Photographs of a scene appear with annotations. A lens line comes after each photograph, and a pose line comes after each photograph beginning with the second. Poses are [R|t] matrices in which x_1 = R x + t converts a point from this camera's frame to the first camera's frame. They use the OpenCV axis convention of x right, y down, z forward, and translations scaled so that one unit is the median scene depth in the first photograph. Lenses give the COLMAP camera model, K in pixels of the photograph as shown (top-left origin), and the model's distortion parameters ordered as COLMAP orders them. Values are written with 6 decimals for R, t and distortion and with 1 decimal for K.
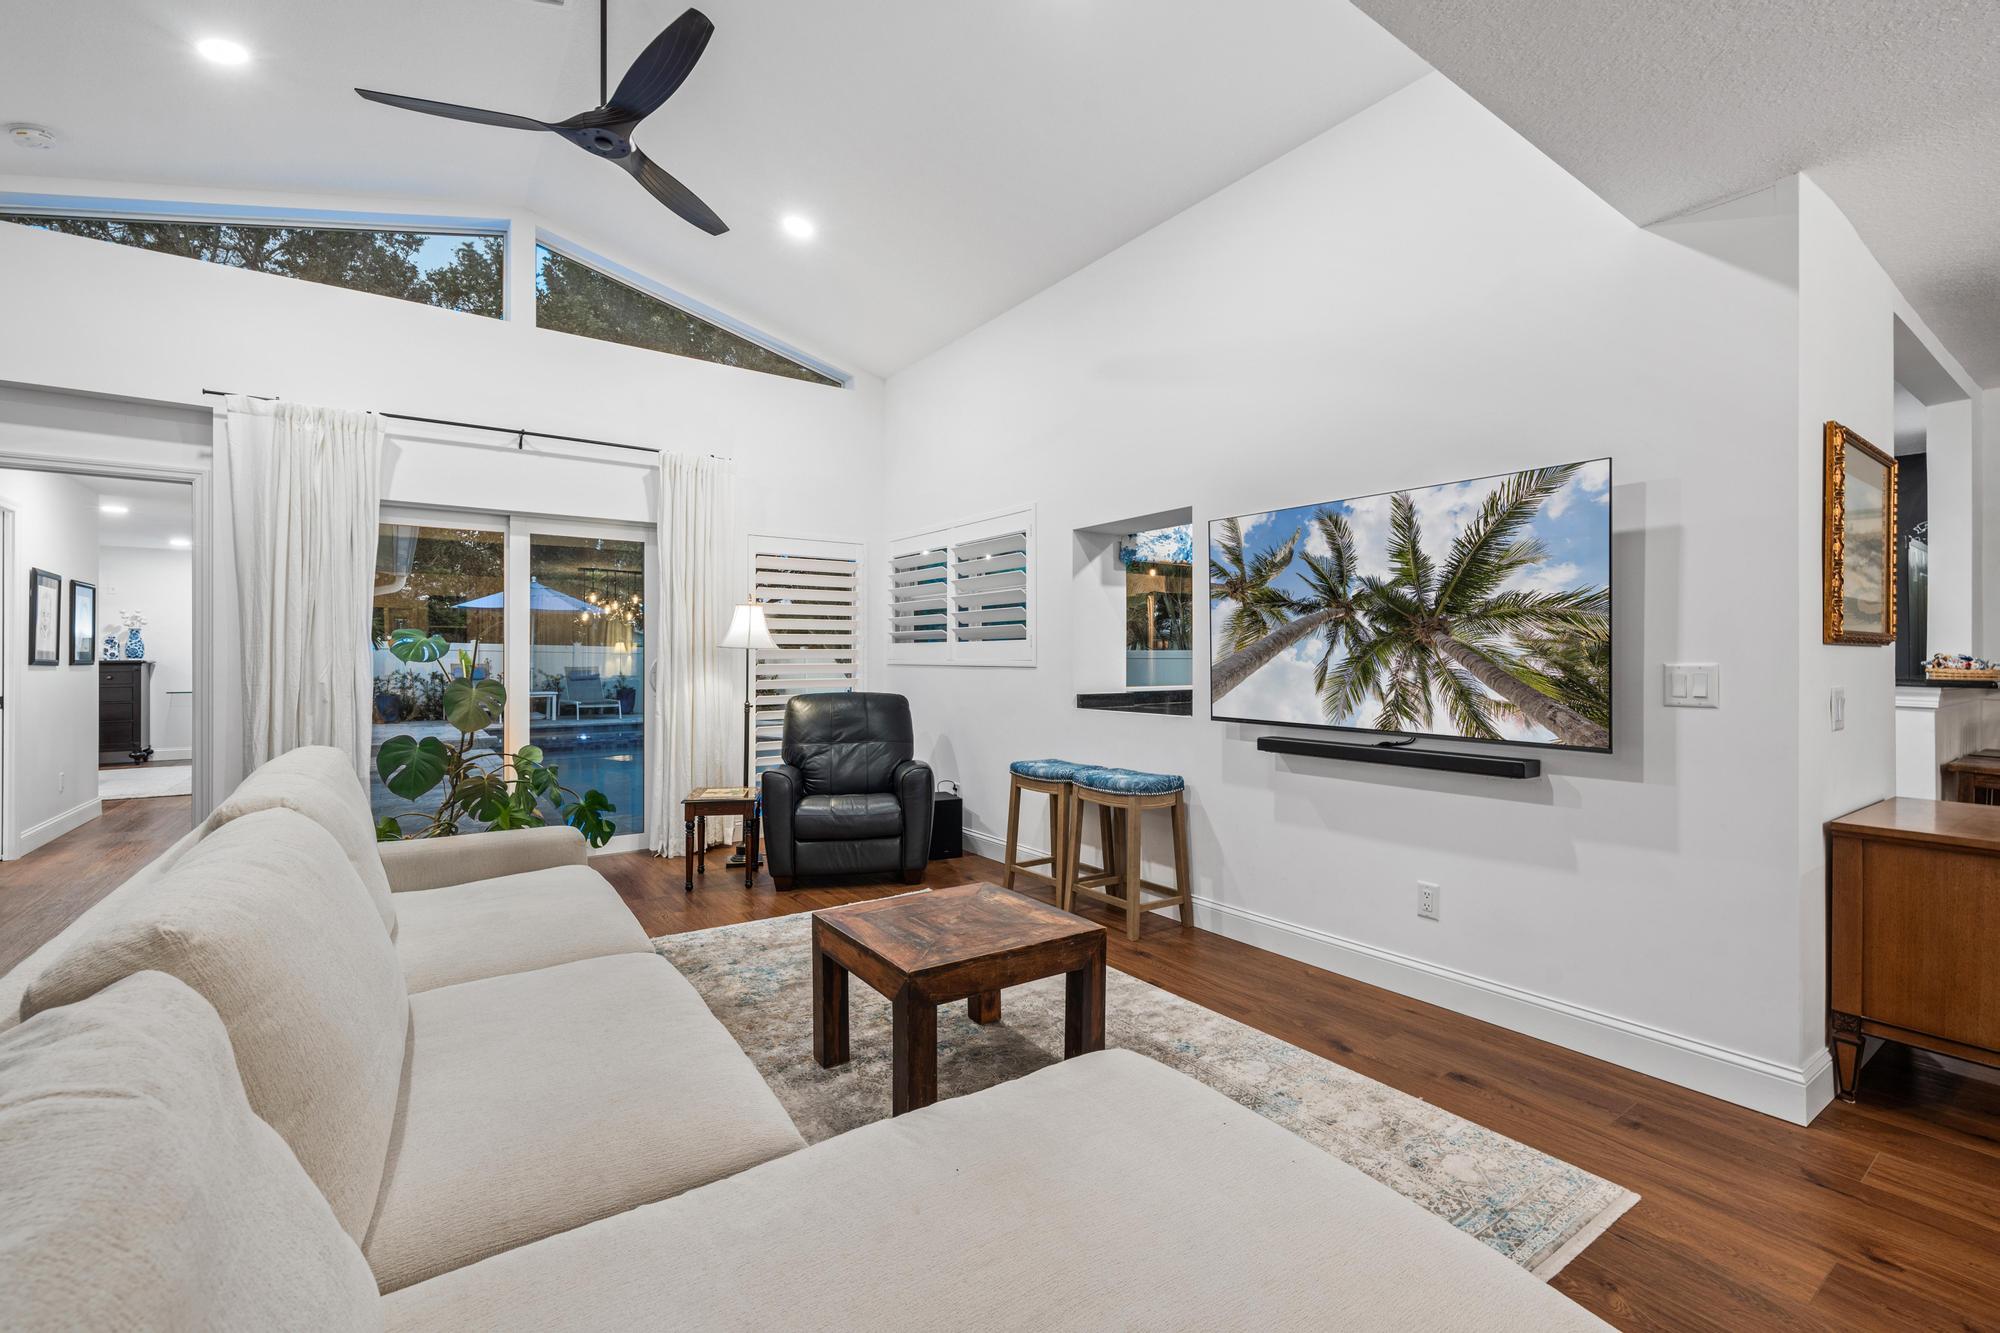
lens RADIAL K [[855.6, 0, 998.7], [0, 855.6, 655.2], [0, 0, 1]] dist [-0.004190, -0.000517]
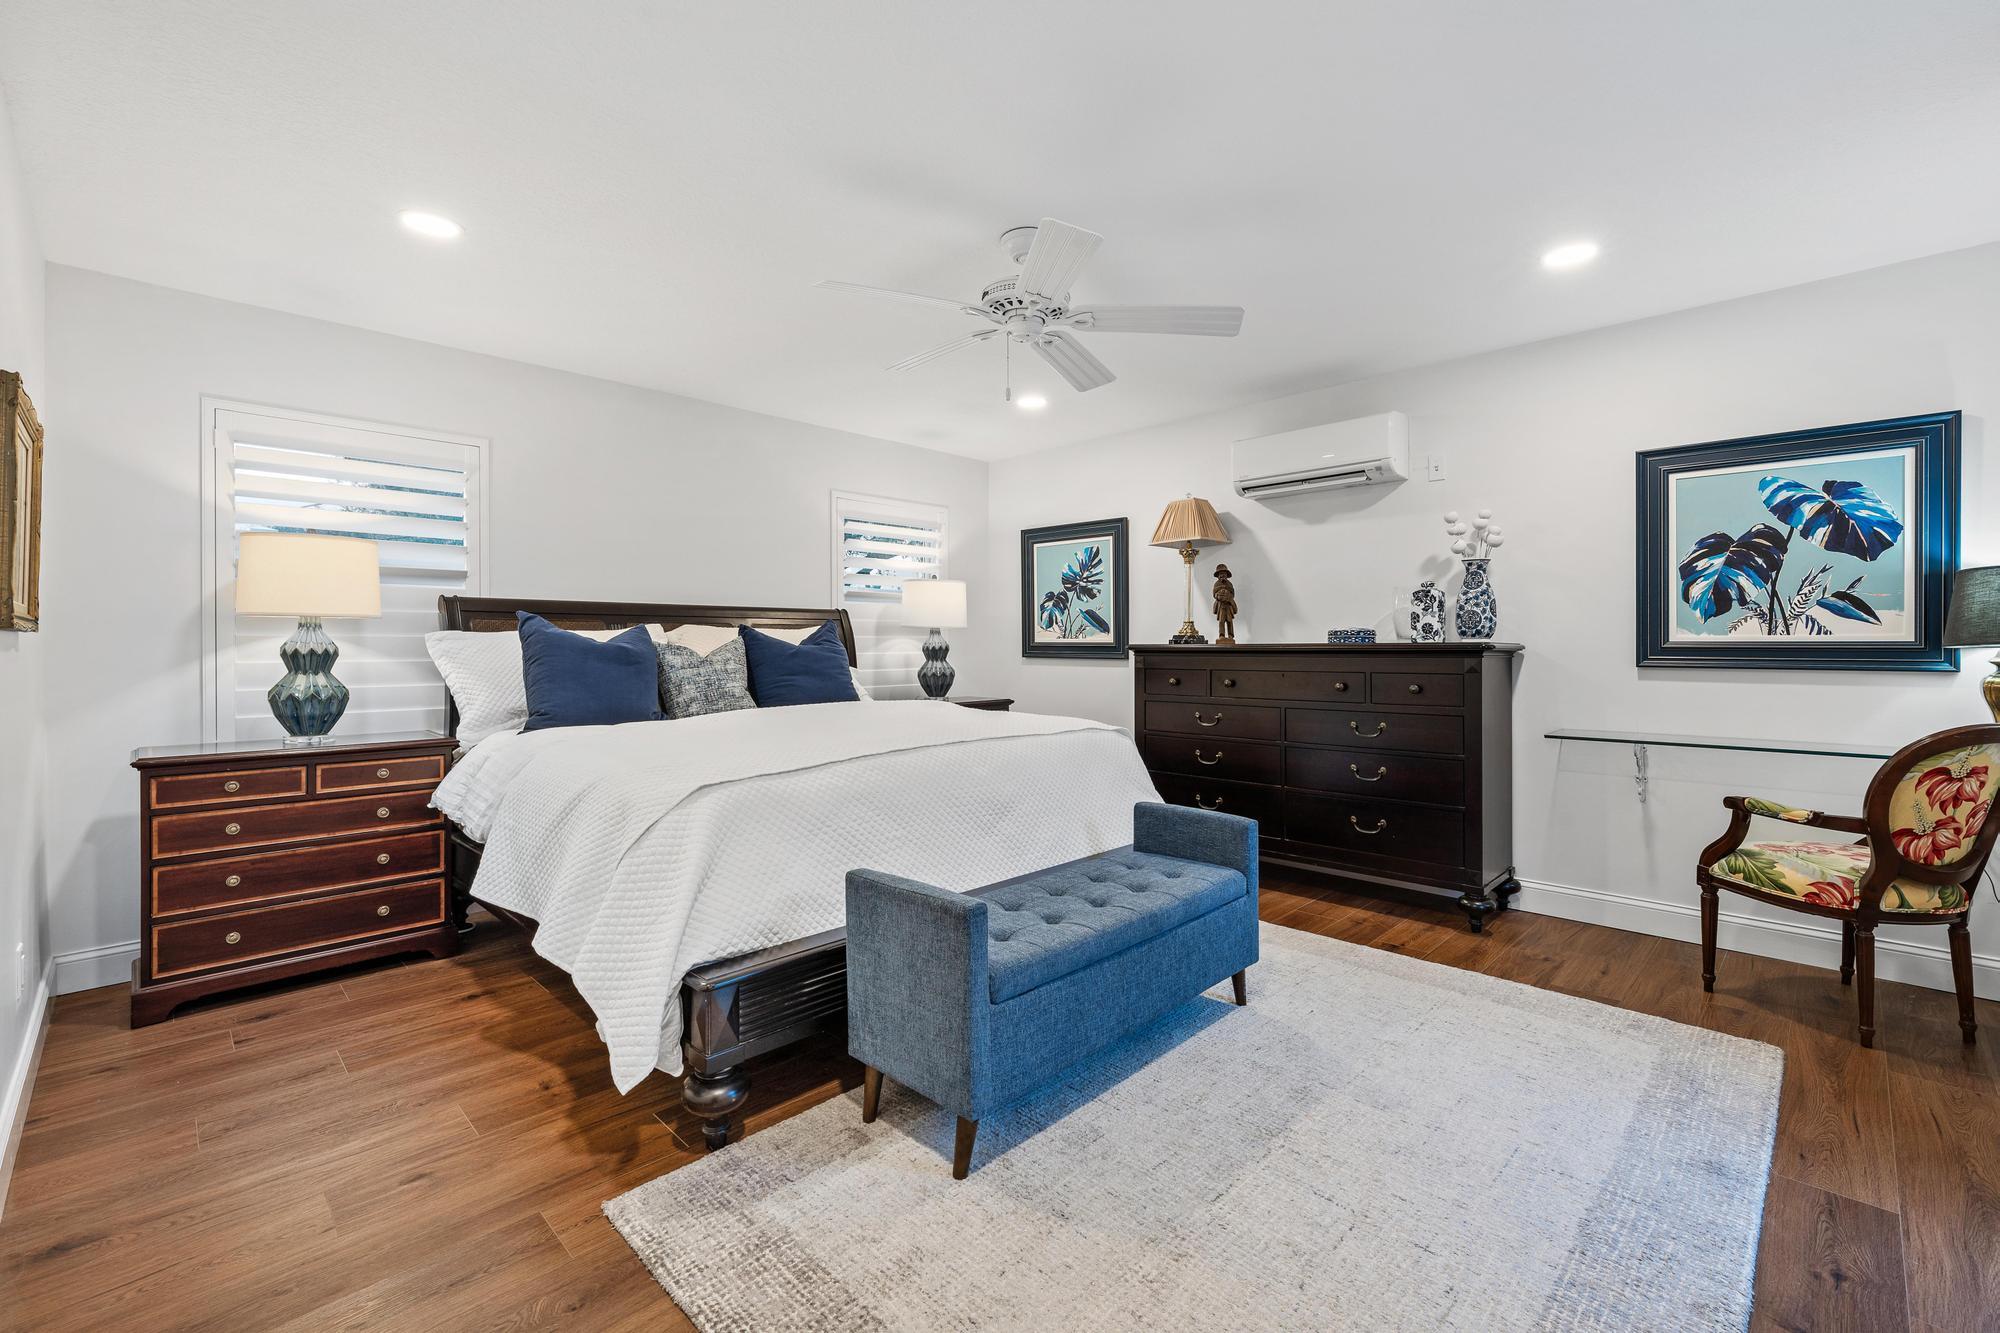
lens RADIAL K [[850.6, 0, 1003.3], [0, 850.6, 653.0], [0, 0, 1]] dist [-0.001083, -0.000098]
pose [[0.180179, 0.004721, -0.983623, -1.303023], [0.005622, 0.999967, 0.005829, 0.013341], [0.983618, -0.006580, 0.180146, 1.387845]]
